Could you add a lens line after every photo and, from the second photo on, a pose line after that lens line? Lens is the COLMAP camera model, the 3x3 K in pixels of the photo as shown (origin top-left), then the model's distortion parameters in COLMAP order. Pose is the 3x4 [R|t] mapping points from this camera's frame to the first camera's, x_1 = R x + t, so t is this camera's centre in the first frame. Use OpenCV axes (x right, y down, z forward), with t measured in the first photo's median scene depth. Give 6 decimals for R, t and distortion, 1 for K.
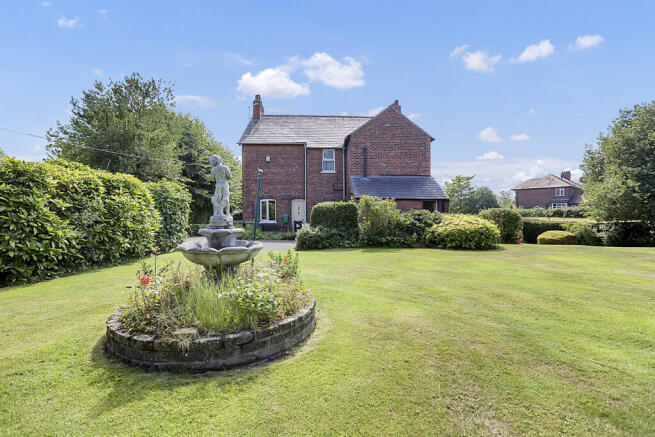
lens RADIAL K [[291.3, 0, 328.1], [0, 291.3, 211.3], [0, 0, 1]] dist [0.001821, 0.000411]
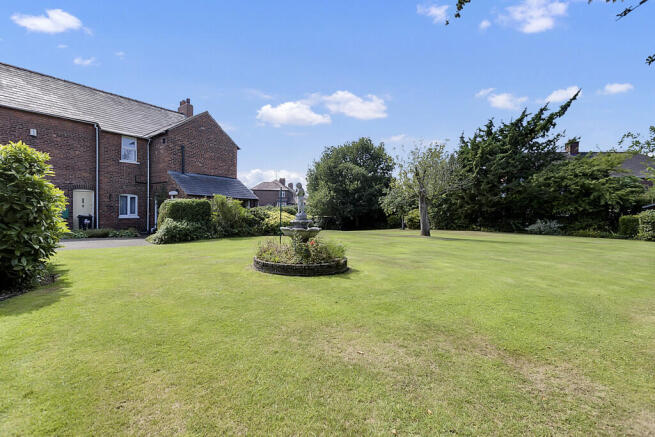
lens RADIAL K [[291.3, 0, 328.1], [0, 291.3, 211.3], [0, 0, 1]] dist [0.001821, 0.000411]
pose [[0.643161, 0.013435, 0.765613, -0.327586], [-0.027179, 0.999617, 0.005290, -0.002852], [-0.765248, -0.024211, 0.643280, -0.072564]]
